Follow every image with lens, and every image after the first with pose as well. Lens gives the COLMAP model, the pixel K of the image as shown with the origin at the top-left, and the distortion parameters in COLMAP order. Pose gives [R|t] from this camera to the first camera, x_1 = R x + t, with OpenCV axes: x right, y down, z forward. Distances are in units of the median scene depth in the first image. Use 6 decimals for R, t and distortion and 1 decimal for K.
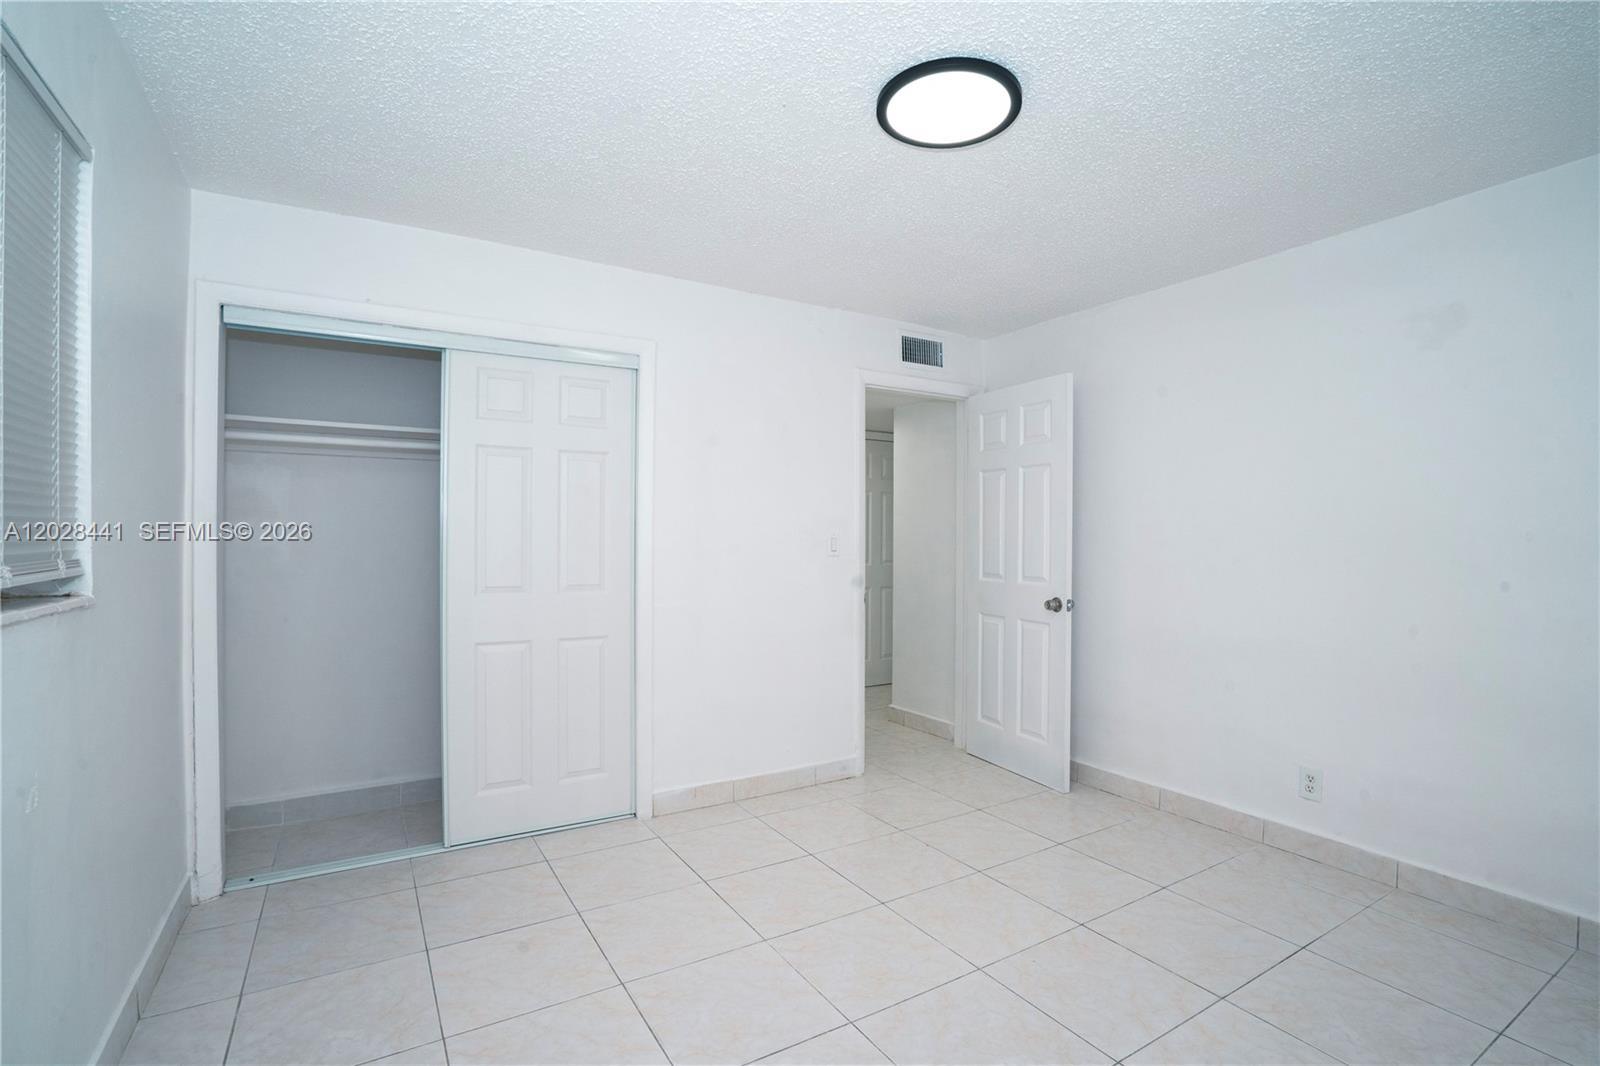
lens RADIAL K [[739.1, 0, 803.2], [0, 739.1, 539.4], [0, 0, 1]] dist [-0.056634, 0.020955]
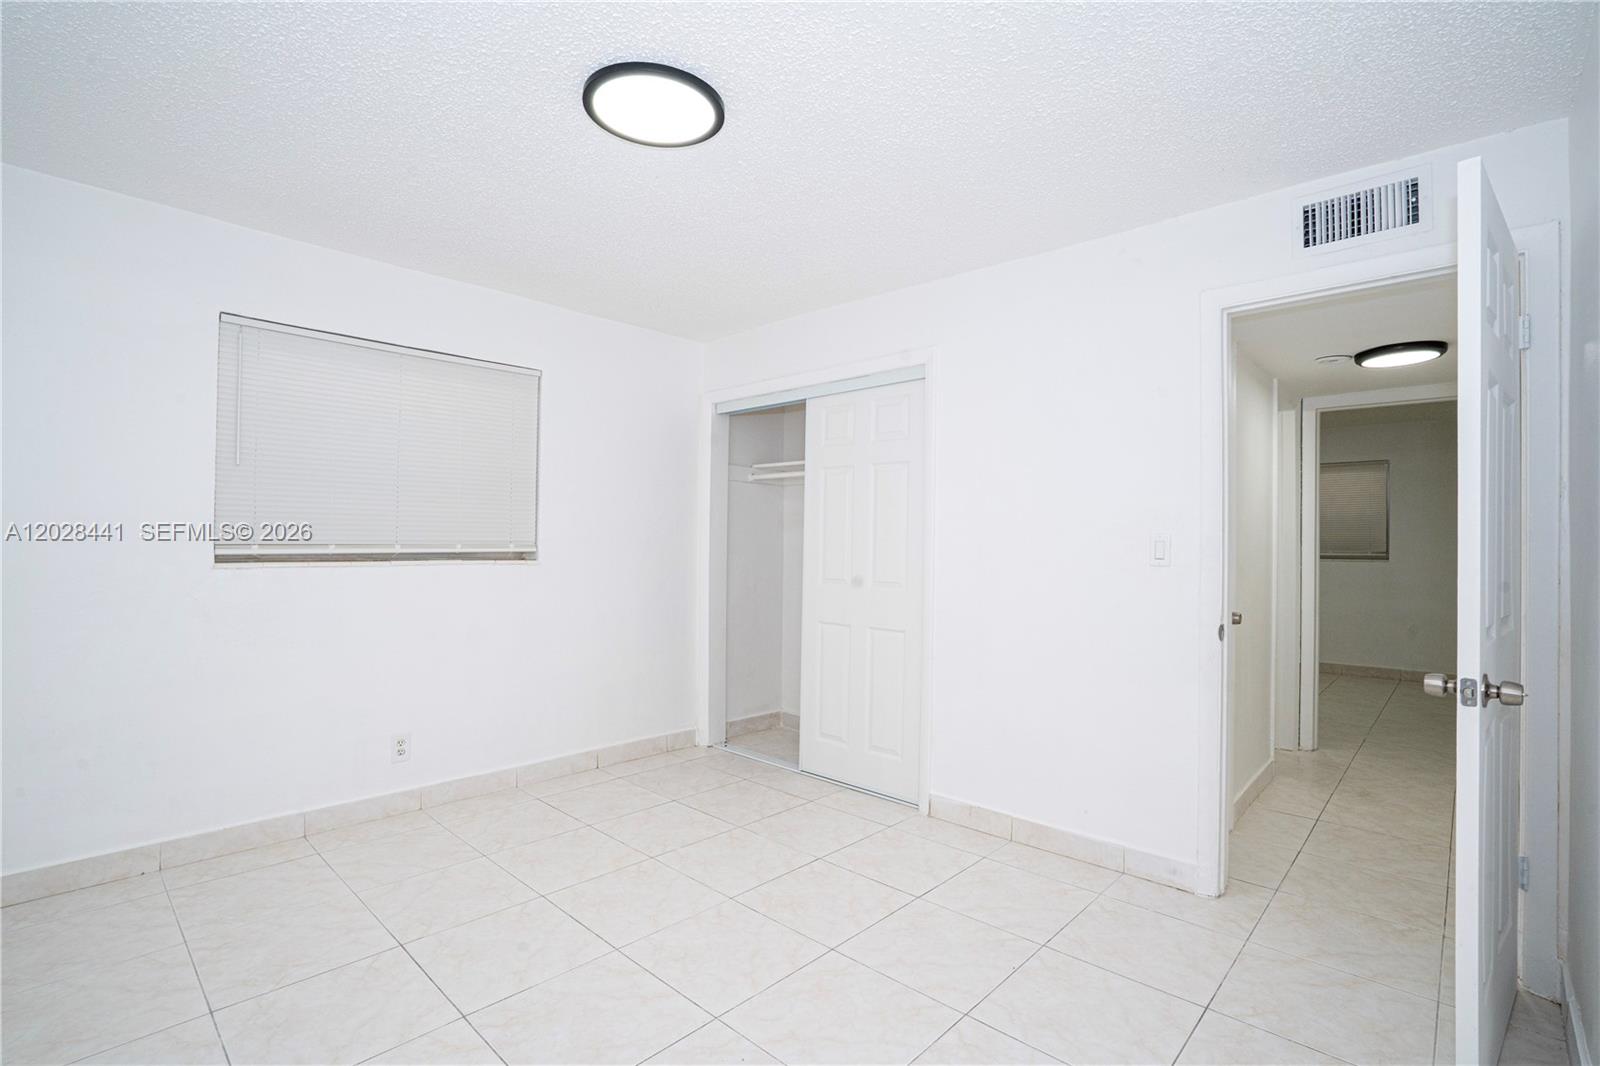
lens RADIAL K [[739.1, 0, 803.2], [0, 739.1, 539.4], [0, 0, 1]] dist [-0.056634, 0.020955]
pose [[0.266966, -0.013385, -0.963613, 0.765086], [-0.017235, 0.999677, -0.018661, 0.020278], [0.963552, 0.021590, 0.266650, 0.583388]]
